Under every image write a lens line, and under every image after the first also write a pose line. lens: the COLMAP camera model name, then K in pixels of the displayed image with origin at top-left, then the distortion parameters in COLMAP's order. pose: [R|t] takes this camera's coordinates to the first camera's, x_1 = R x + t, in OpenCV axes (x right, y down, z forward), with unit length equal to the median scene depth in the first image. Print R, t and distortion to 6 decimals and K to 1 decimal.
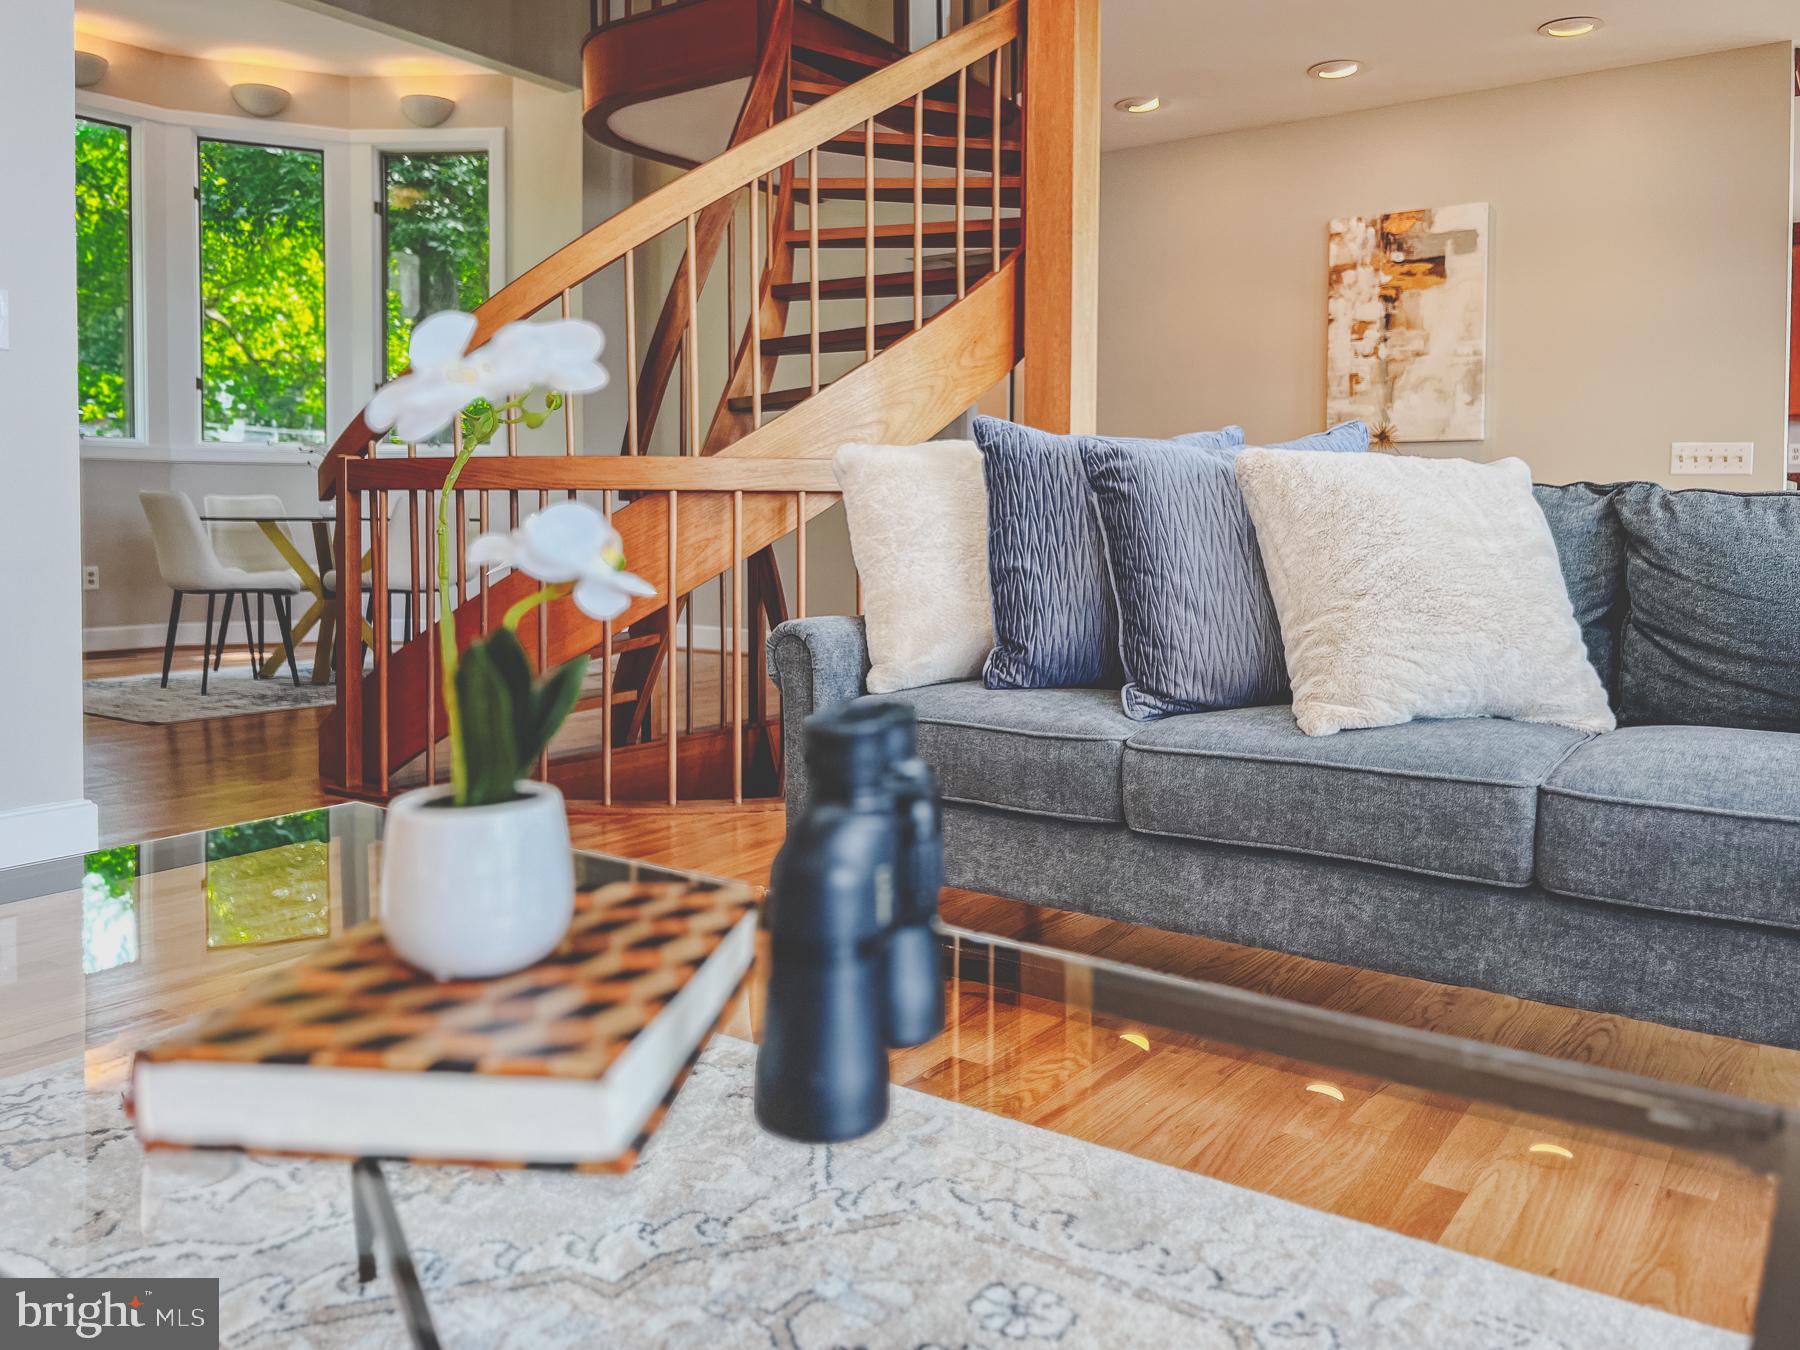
lens RADIAL K [[1402.0, 0, 897.4], [0, 1402.0, 673.2], [0, 0, 1]] dist [0.076101, -0.119344]
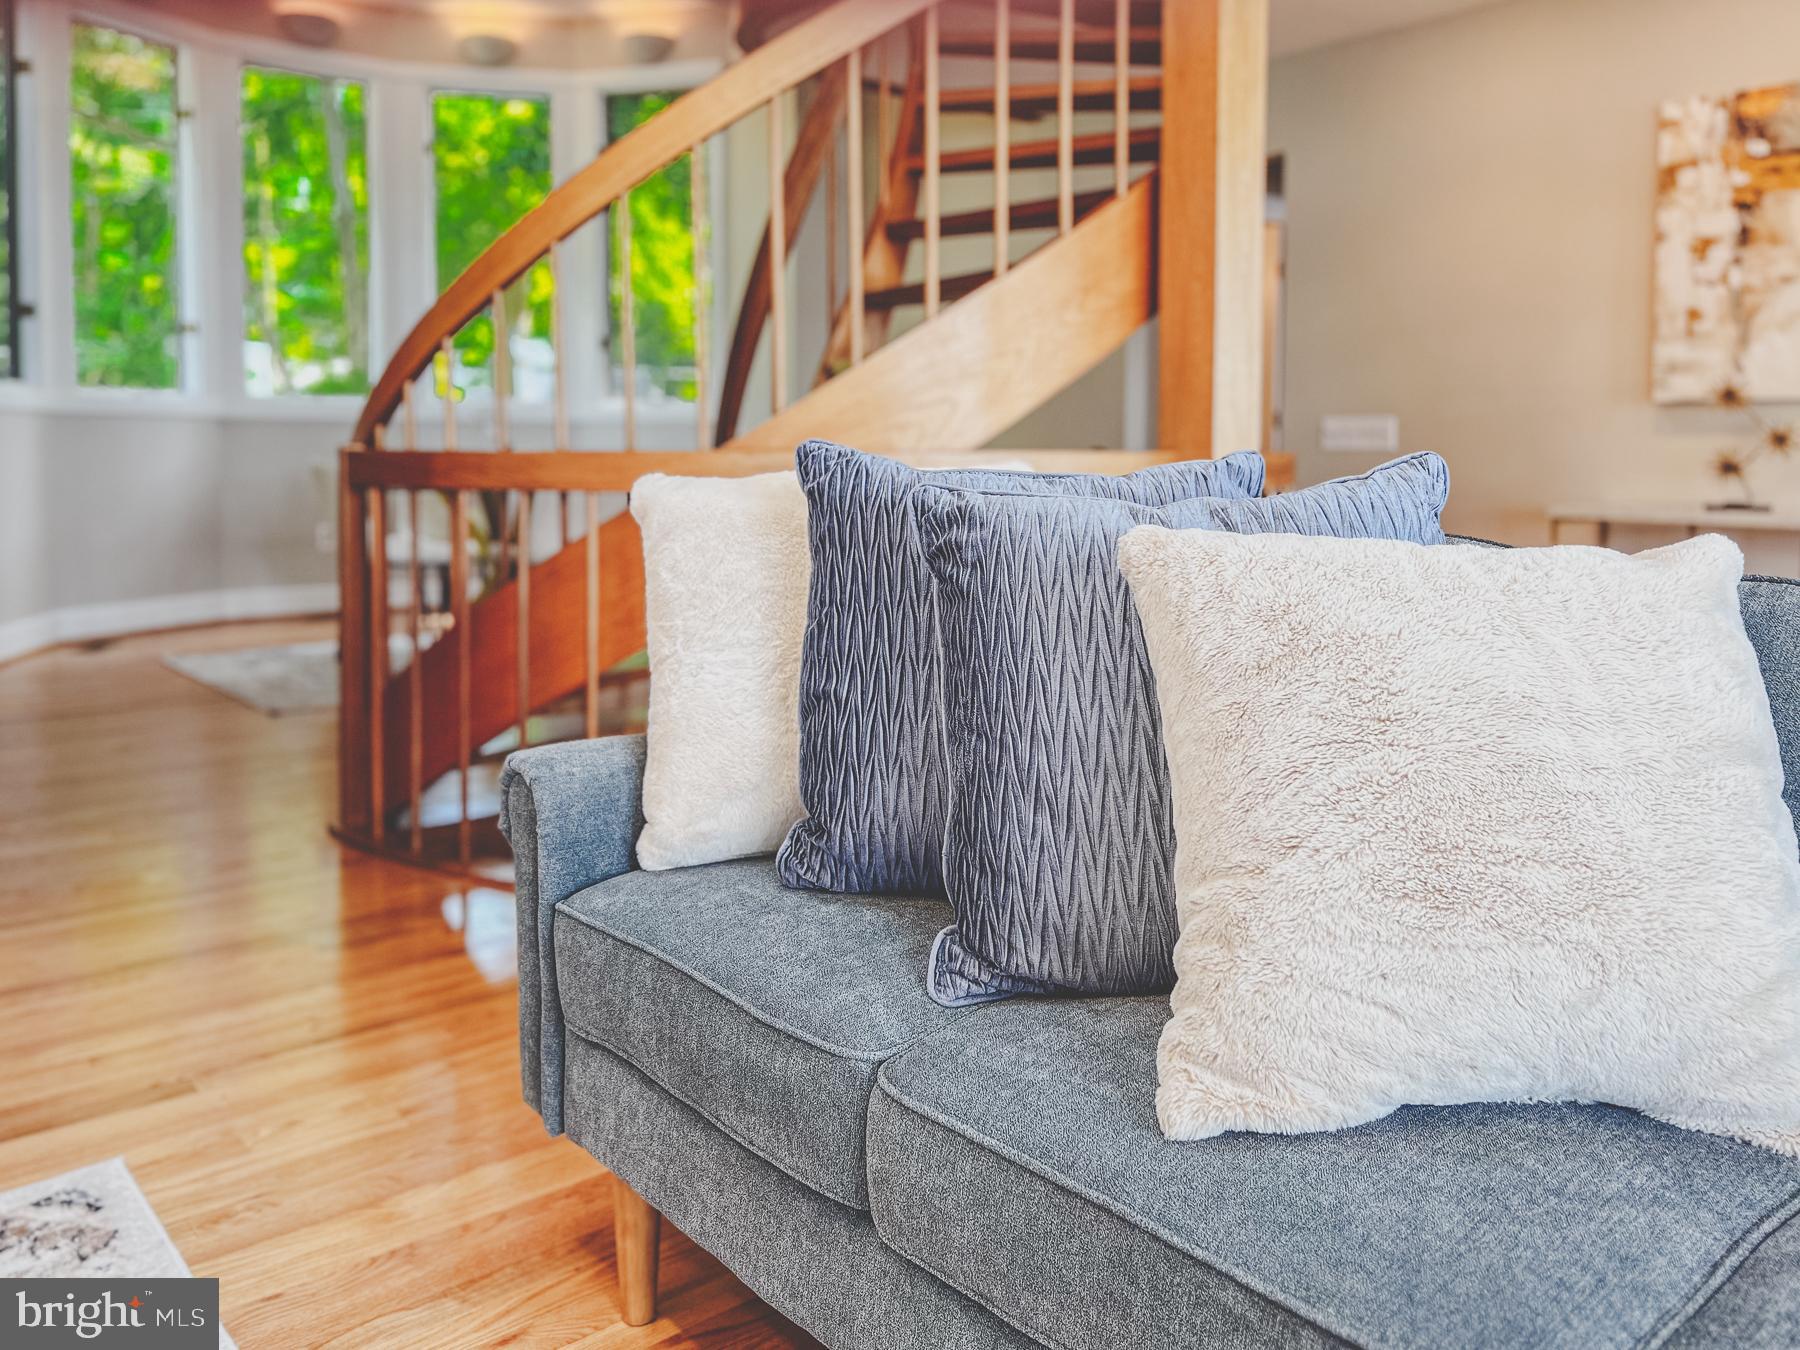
lens RADIAL K [[1440.9, 0, 899.7], [0, 1440.9, 592.3], [0, 0, 1]] dist [0.021667, -0.002569]
pose [[0.969252, 0.022888, -0.245003, 0.256647], [-0.025402, 0.999652, -0.007107, -0.110872], [0.244755, 0.013112, 0.969496, 0.385777]]
